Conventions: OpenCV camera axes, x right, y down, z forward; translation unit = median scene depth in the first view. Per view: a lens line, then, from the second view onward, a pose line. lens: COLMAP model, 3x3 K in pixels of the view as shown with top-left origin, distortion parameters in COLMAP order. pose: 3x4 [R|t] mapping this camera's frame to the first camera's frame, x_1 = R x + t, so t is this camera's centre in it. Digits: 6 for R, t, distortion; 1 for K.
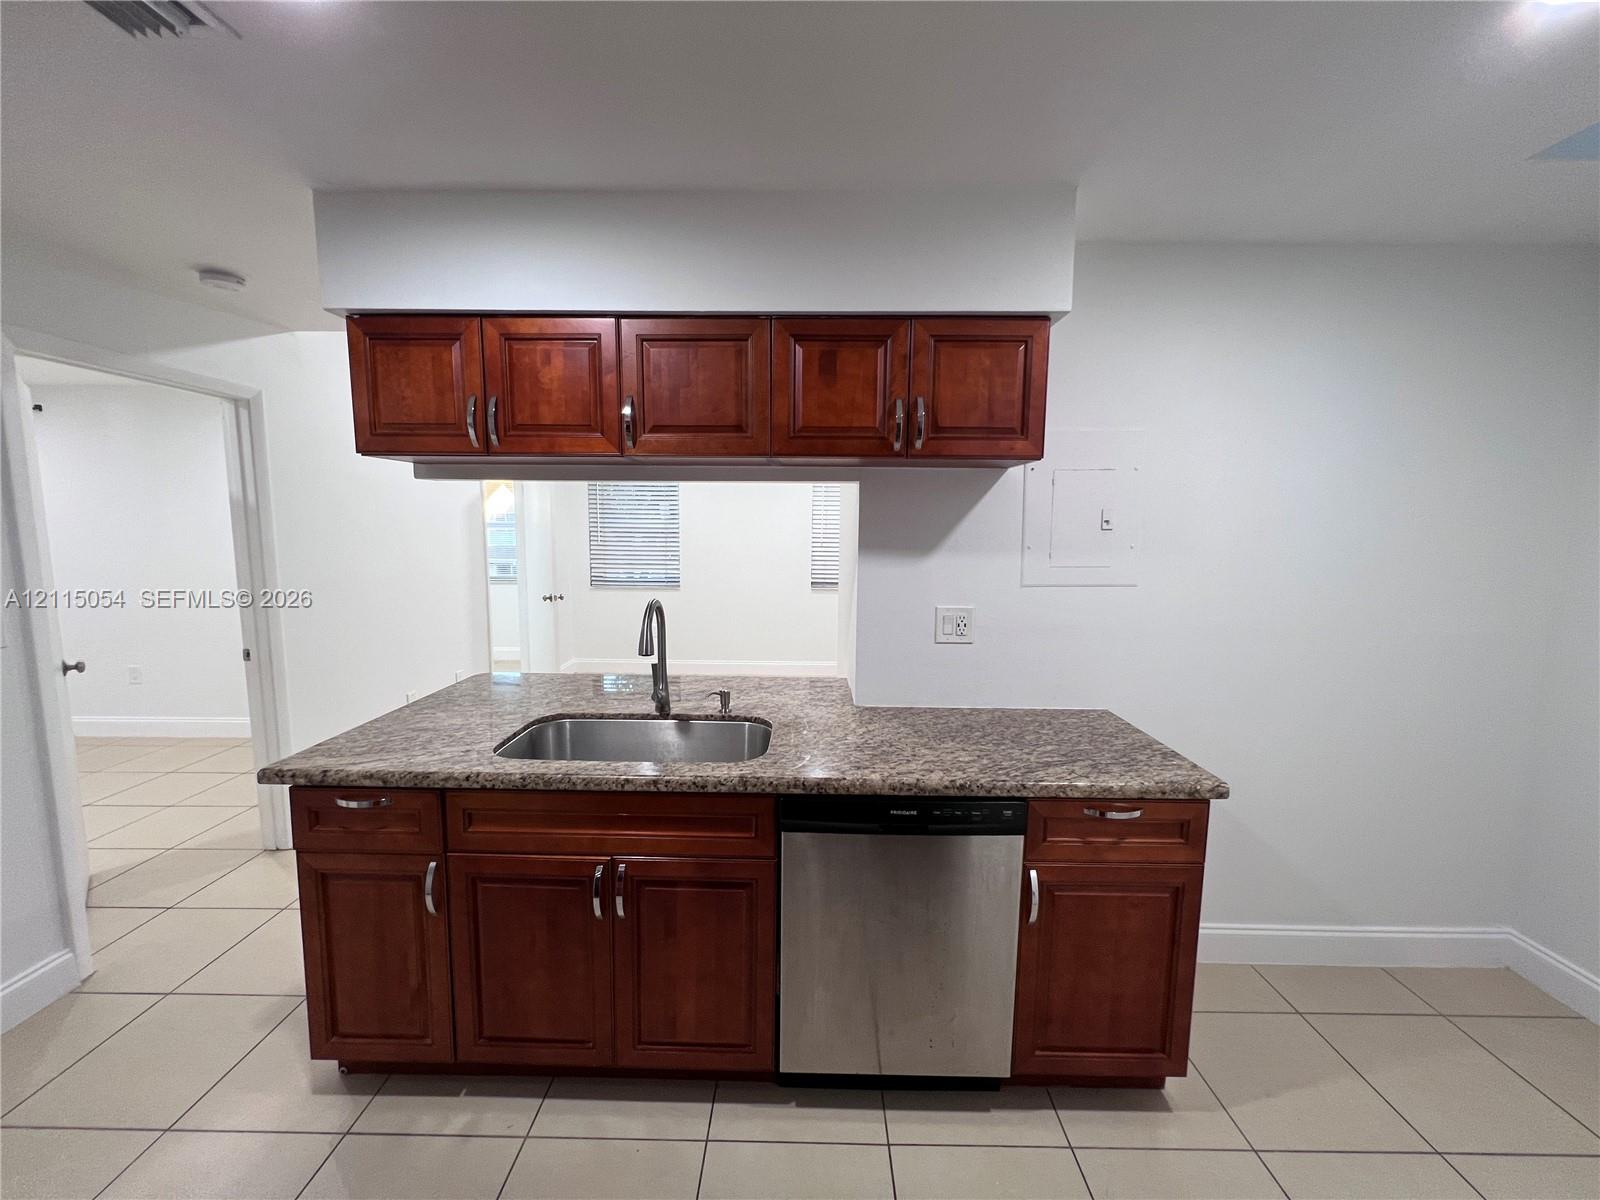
lens RADIAL K [[637.1, 0, 801.6], [0, 637.1, 595.6], [0, 0, 1]] dist [0.000694, 0.000082]
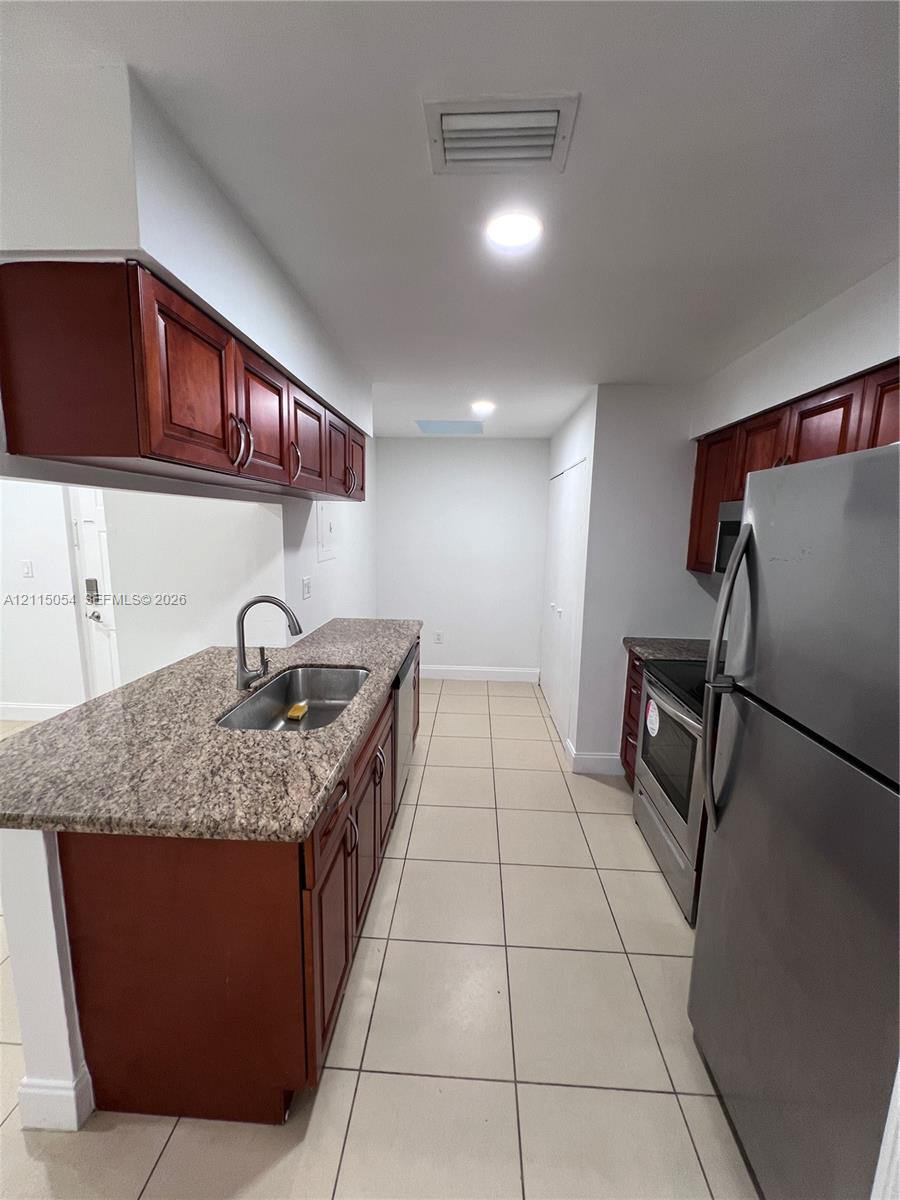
lens RADIAL K [[477.8, 0, 450.5], [0, 477.8, 599.0], [0, 0, 1]] dist [0.000694, 0.000082]
pose [[0.033018, -0.159059, 0.986717, -1.369290], [0.083228, 0.984264, 0.155879, -0.125023], [-0.995983, 0.076975, 0.045736, 0.689957]]
